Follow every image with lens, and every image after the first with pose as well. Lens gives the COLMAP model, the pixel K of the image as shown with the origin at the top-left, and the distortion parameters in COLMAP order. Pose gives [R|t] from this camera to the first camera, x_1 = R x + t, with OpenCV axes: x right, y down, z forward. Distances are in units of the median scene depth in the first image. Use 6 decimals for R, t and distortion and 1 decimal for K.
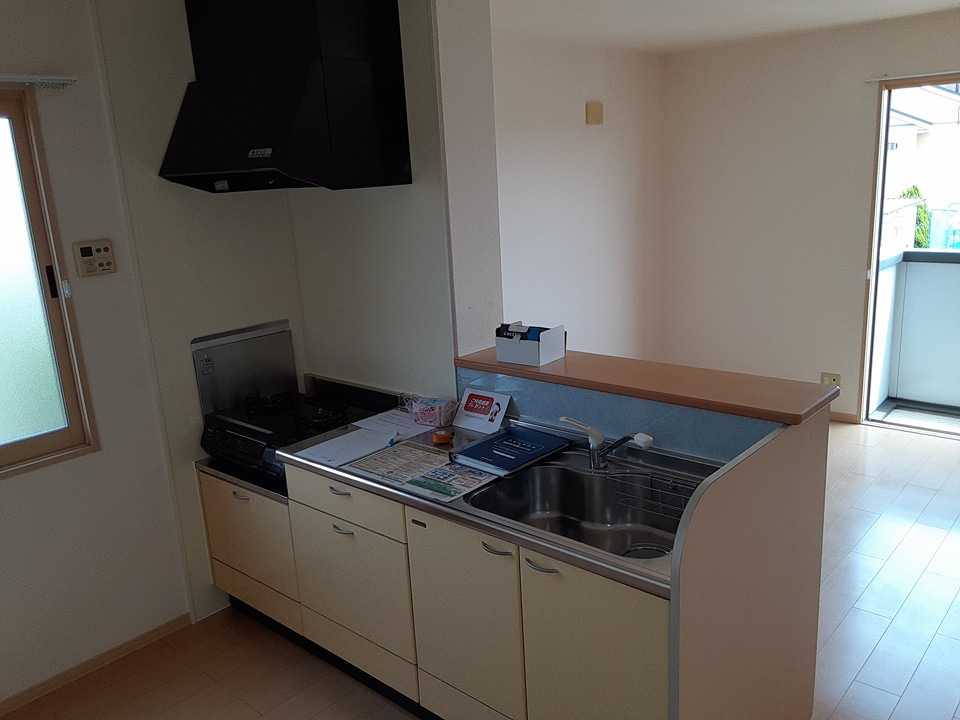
lens RADIAL K [[766.1, 0, 472.4], [0, 766.1, 356.2], [0, 0, 1]] dist [0.089765, -0.127111]
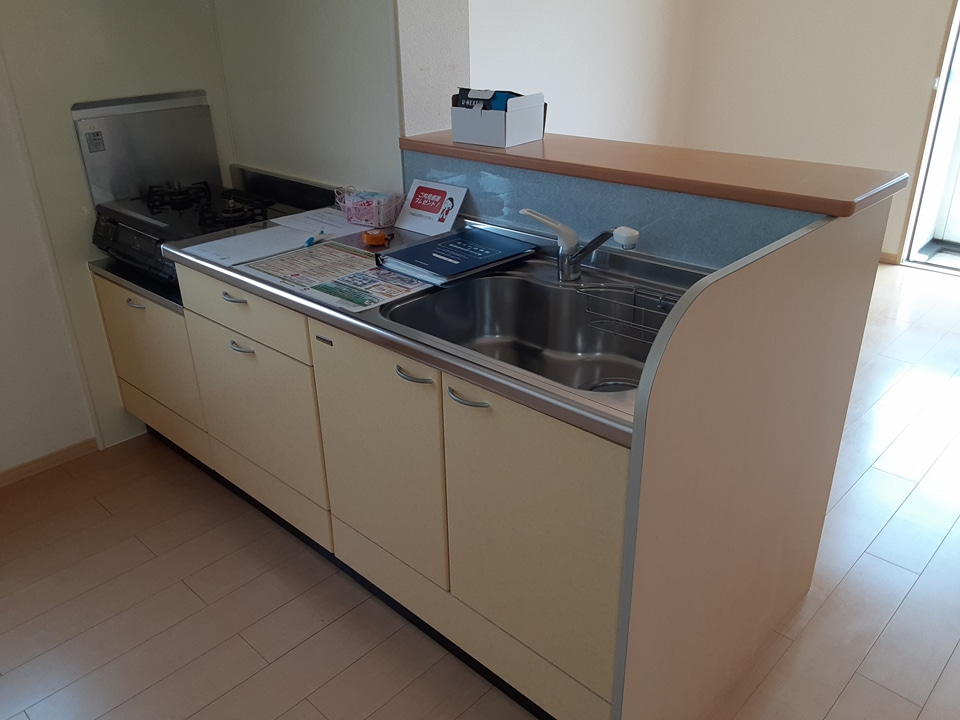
lens RADIAL K [[766.1, 0, 478.2], [0, 766.1, 367.4], [0, 0, 1]] dist [0.089765, -0.127111]
pose [[0.998996, 0.043905, -0.008940, 0.074869], [-0.041074, 0.977099, 0.208782, 0.065058], [0.017902, -0.208205, 0.977921, 0.210290]]
